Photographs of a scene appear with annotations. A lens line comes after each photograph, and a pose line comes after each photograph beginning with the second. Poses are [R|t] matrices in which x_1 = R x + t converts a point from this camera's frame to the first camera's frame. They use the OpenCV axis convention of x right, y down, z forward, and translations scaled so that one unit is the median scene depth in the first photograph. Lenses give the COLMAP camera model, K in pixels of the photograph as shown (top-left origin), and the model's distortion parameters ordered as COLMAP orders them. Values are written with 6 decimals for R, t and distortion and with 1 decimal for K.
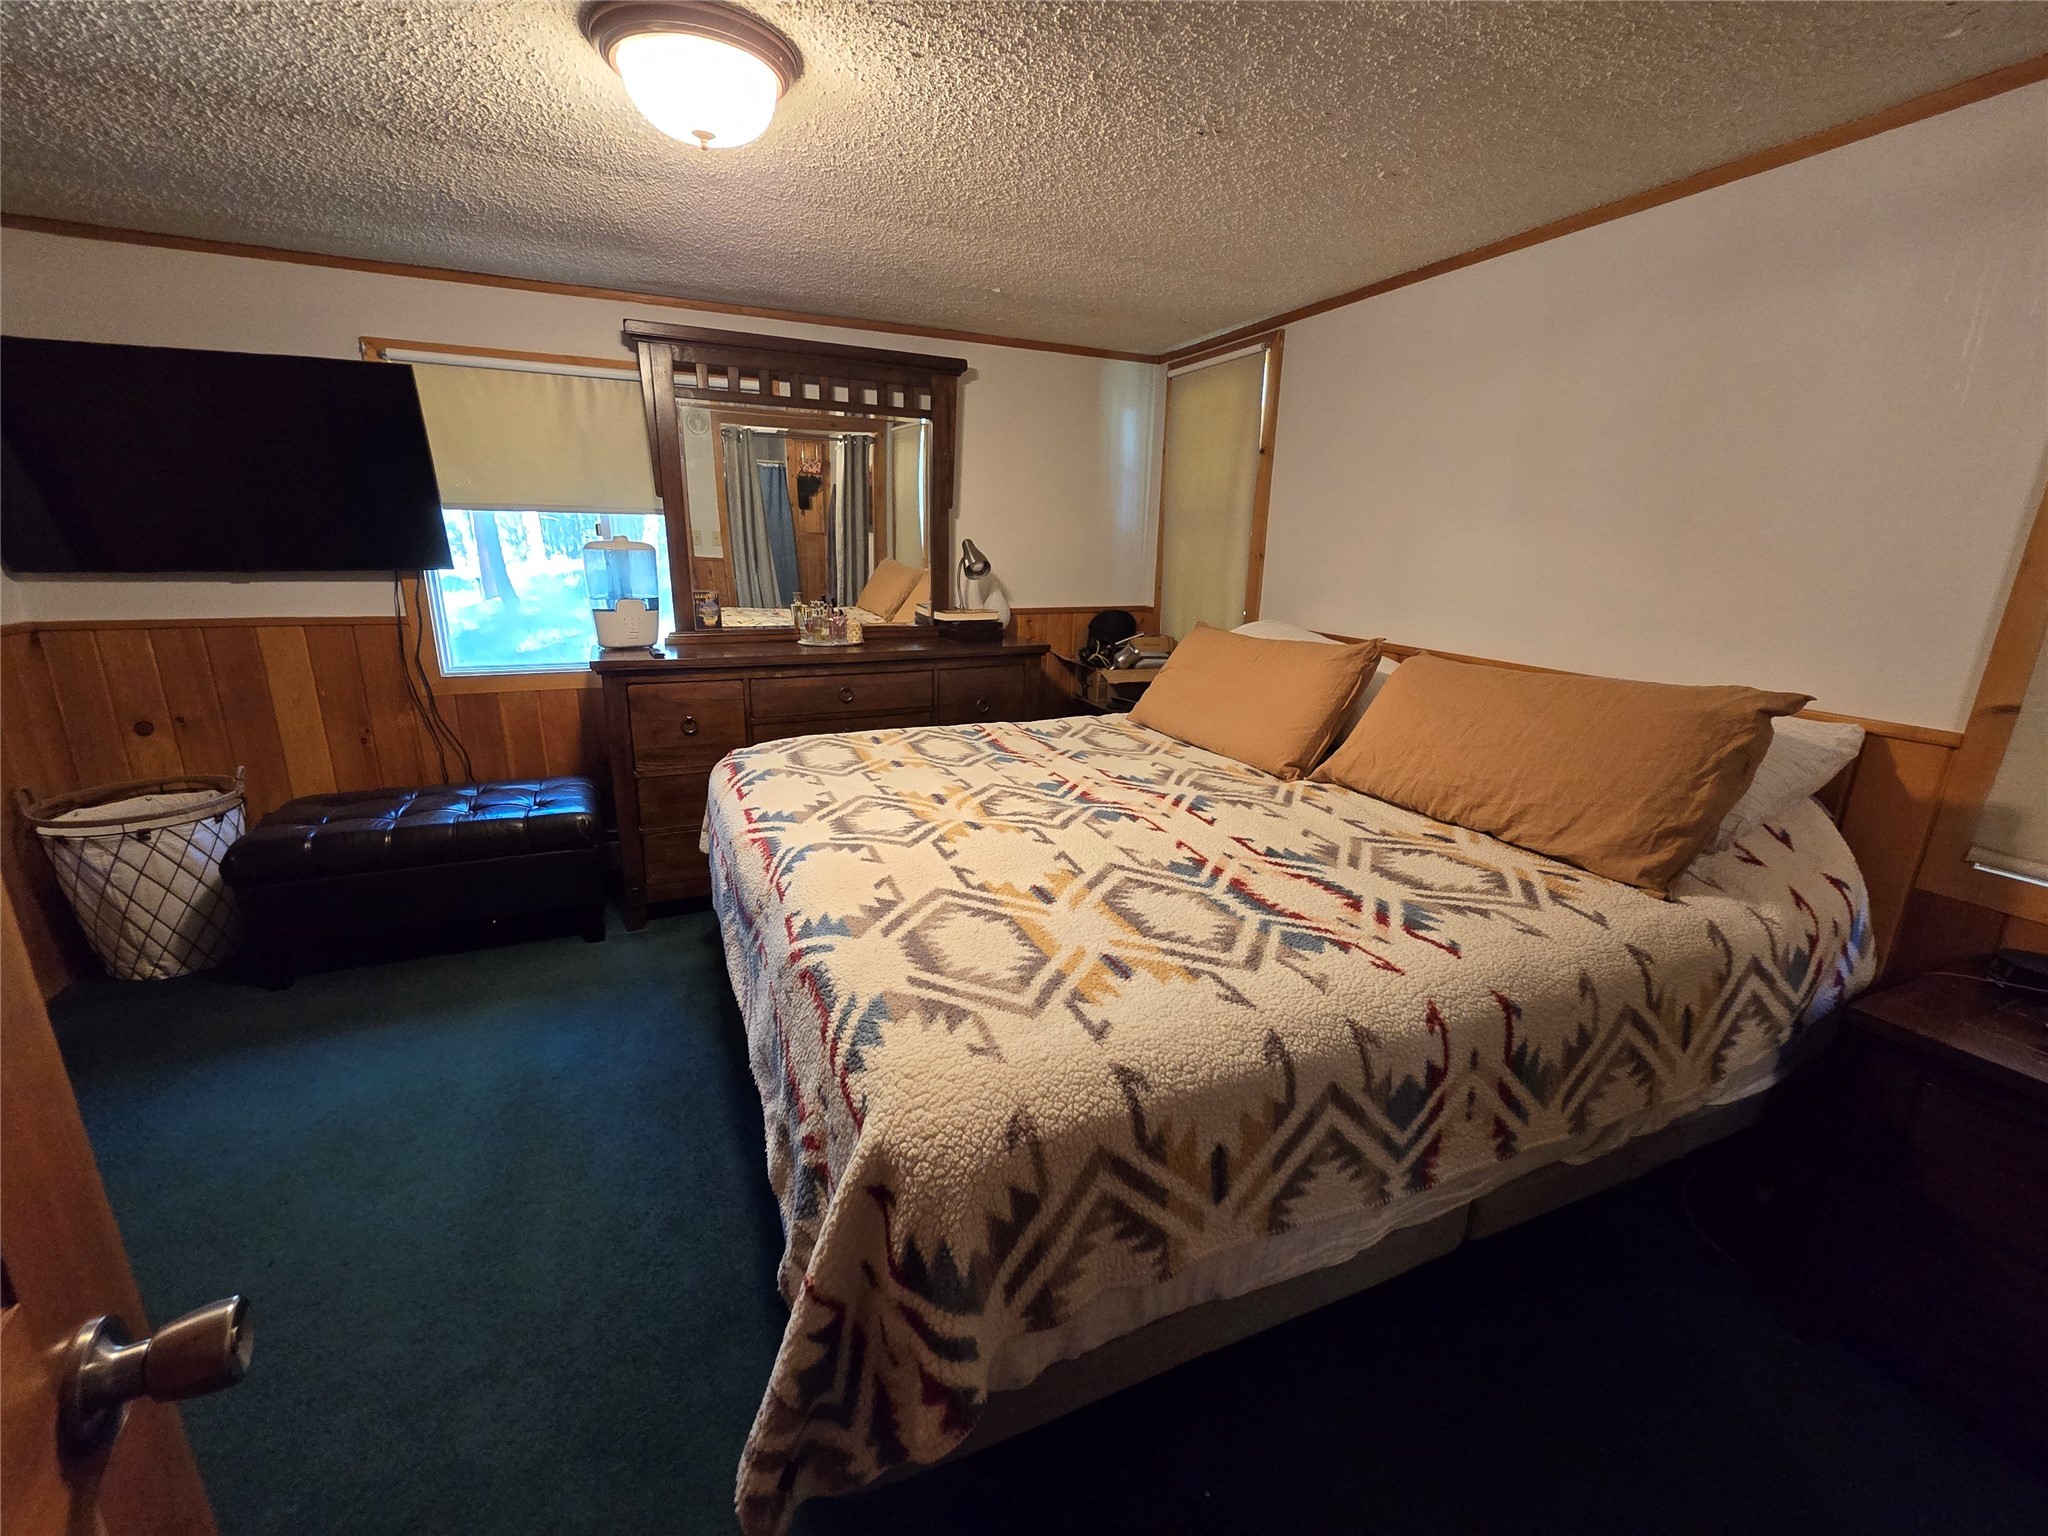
lens RADIAL K [[841.1, 0, 1029.5], [0, 841.1, 772.5], [0, 0, 1]] dist [-0.002295, -0.000341]
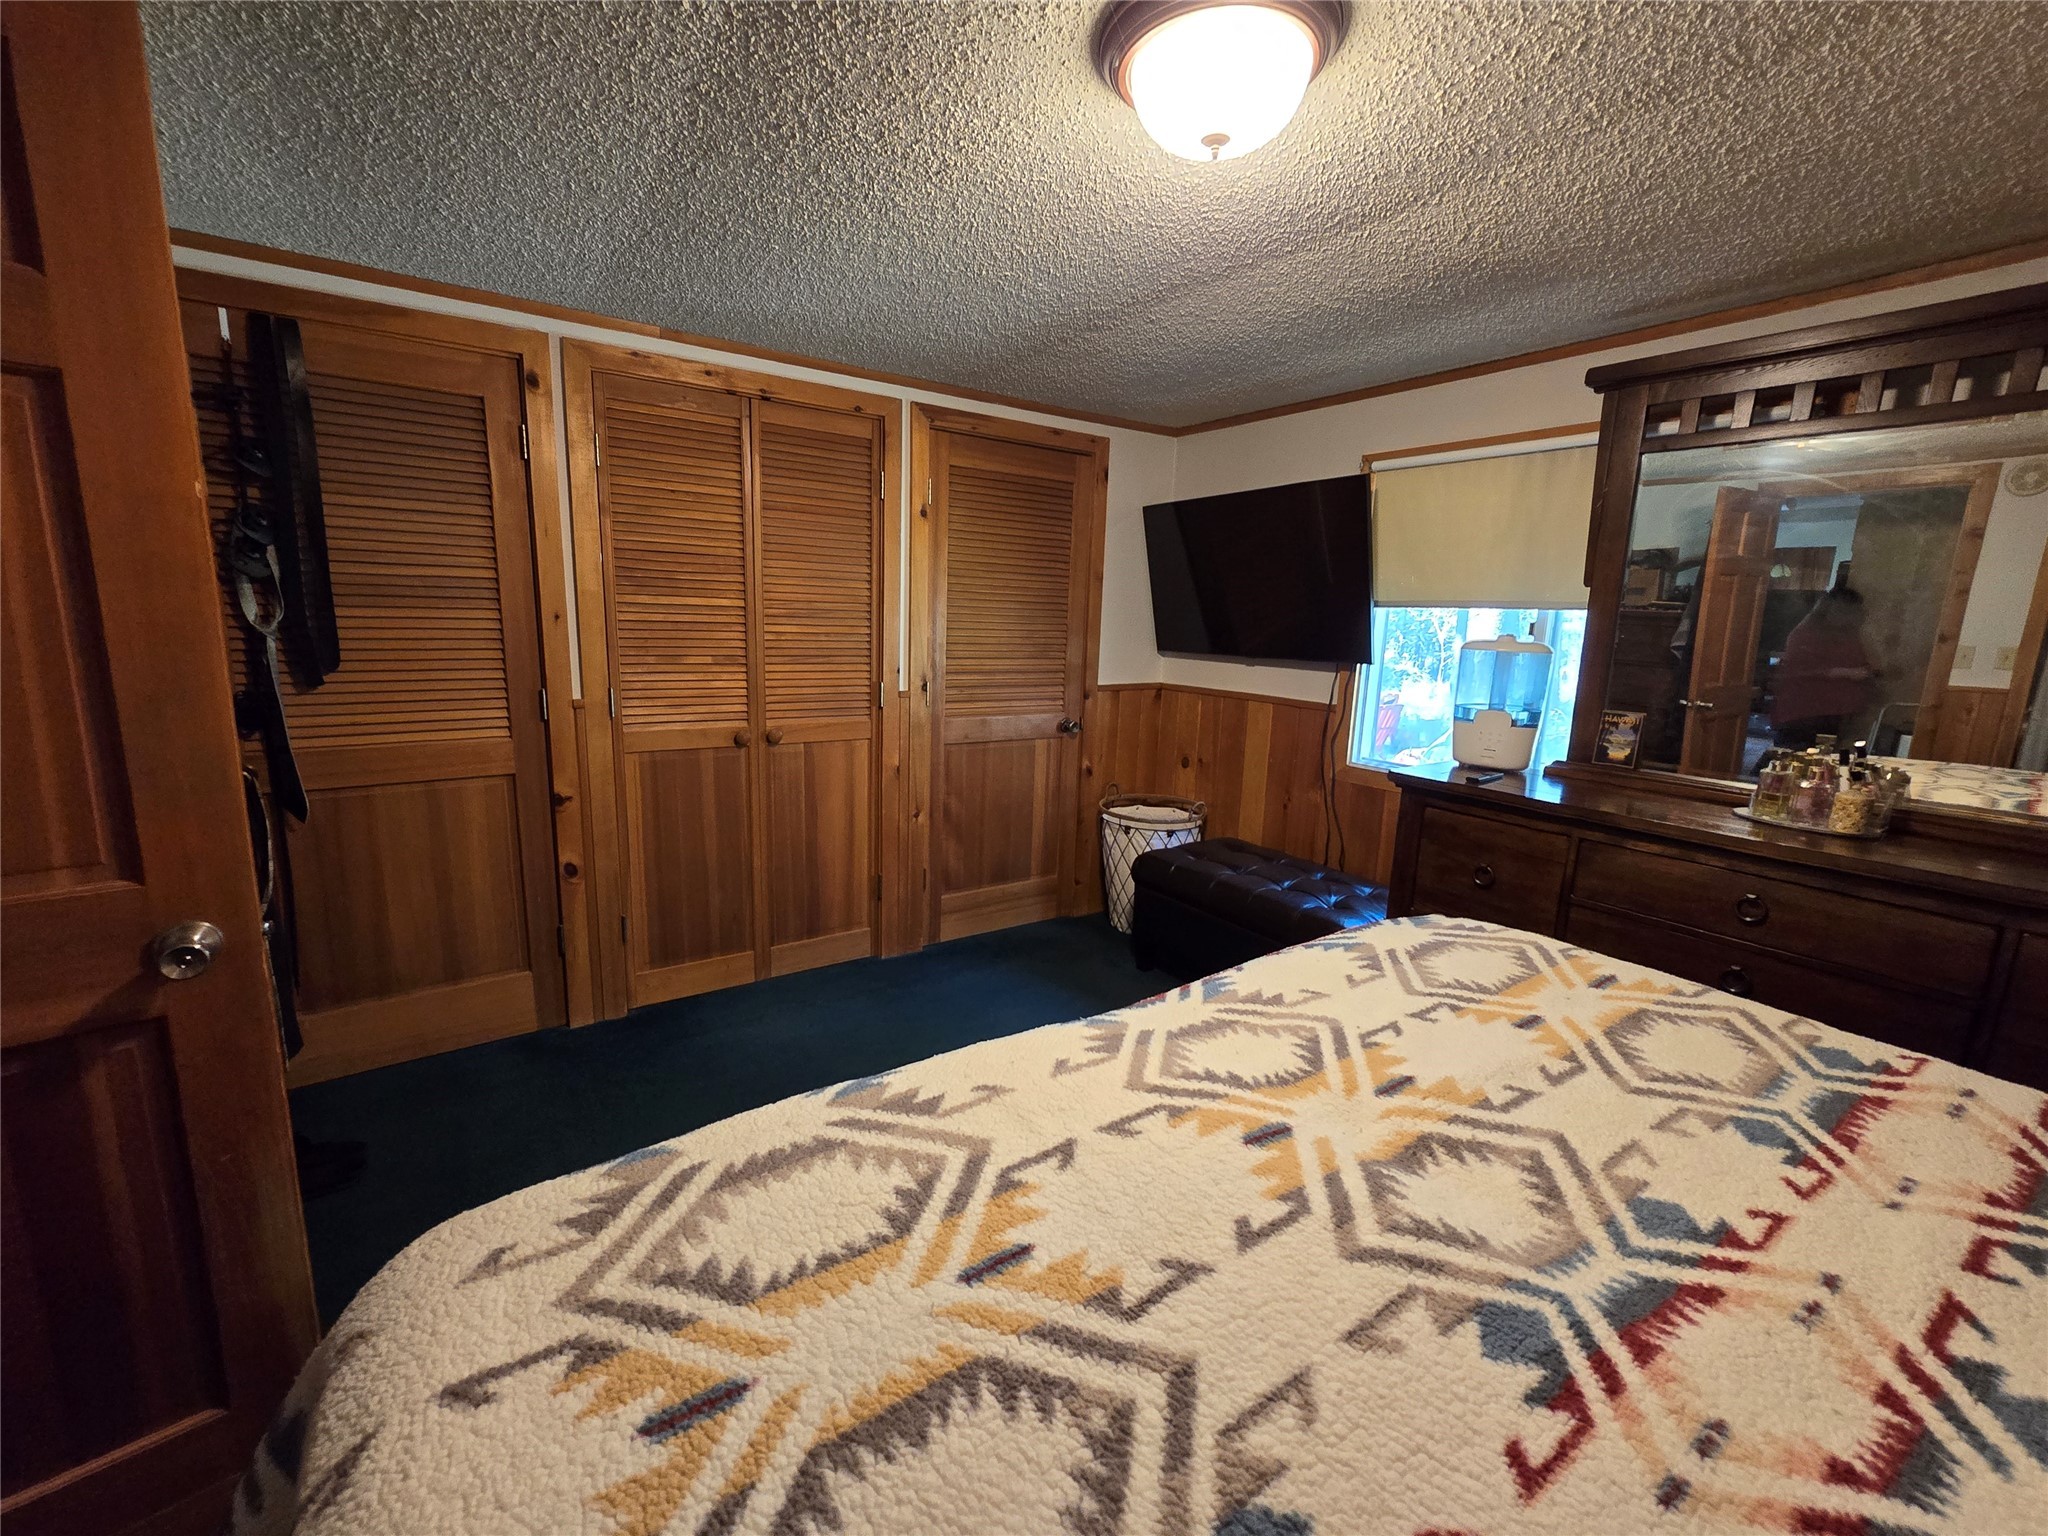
lens RADIAL K [[833.5, 0, 1019.4], [0, 833.5, 774.5], [0, 0, 1]] dist [-0.001674, 0.000054]
pose [[0.185041, 0.174092, -0.967188, 0.320983], [-0.292022, 0.949469, 0.115033, -0.145357], [0.938340, 0.261154, 0.226530, 0.549316]]
